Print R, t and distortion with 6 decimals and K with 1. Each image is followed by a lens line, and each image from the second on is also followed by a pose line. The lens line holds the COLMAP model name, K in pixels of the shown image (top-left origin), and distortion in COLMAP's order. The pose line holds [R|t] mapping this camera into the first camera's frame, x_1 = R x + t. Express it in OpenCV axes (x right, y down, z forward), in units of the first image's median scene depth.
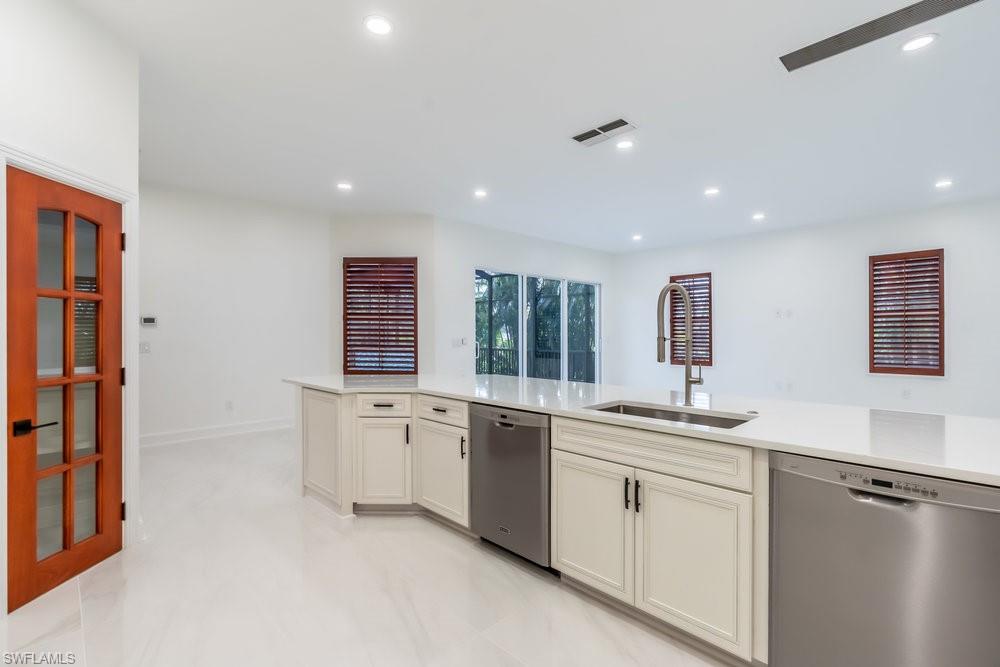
lens RADIAL K [[456.9, 0, 495.5], [0, 456.9, 331.8], [0, 0, 1]] dist [0.020202, 0.001225]
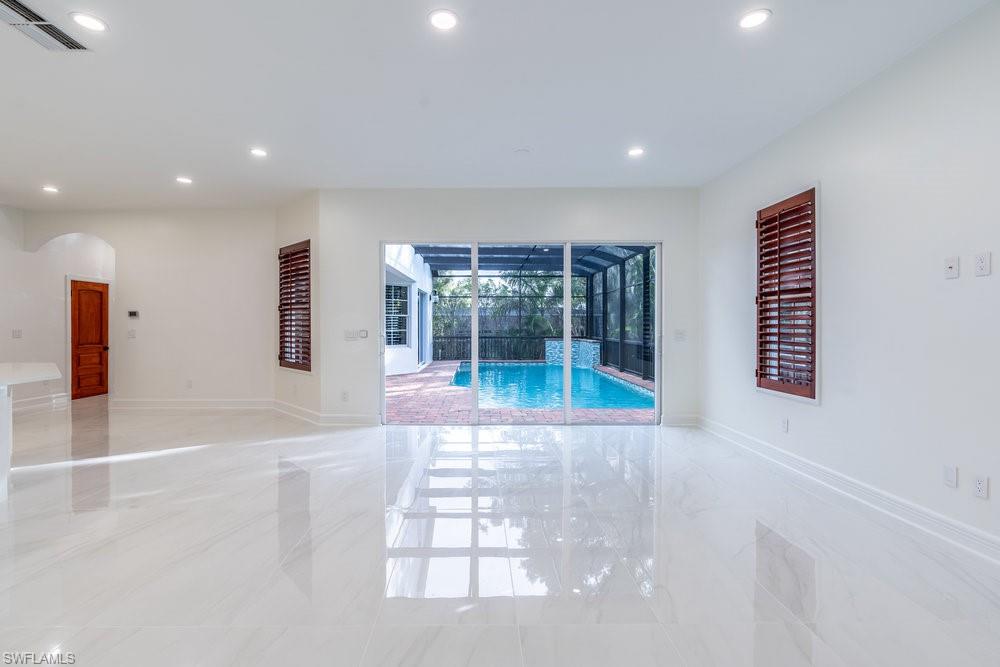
lens RADIAL K [[456.9, 0, 496.1], [0, 456.9, 327.9], [0, 0, 1]] dist [0.020202, 0.001225]
pose [[0.727397, 0.008174, -0.686168, 0.694811], [0.001957, 0.999900, 0.013987, -0.000635], [0.686214, -0.011517, 0.727309, 0.582952]]
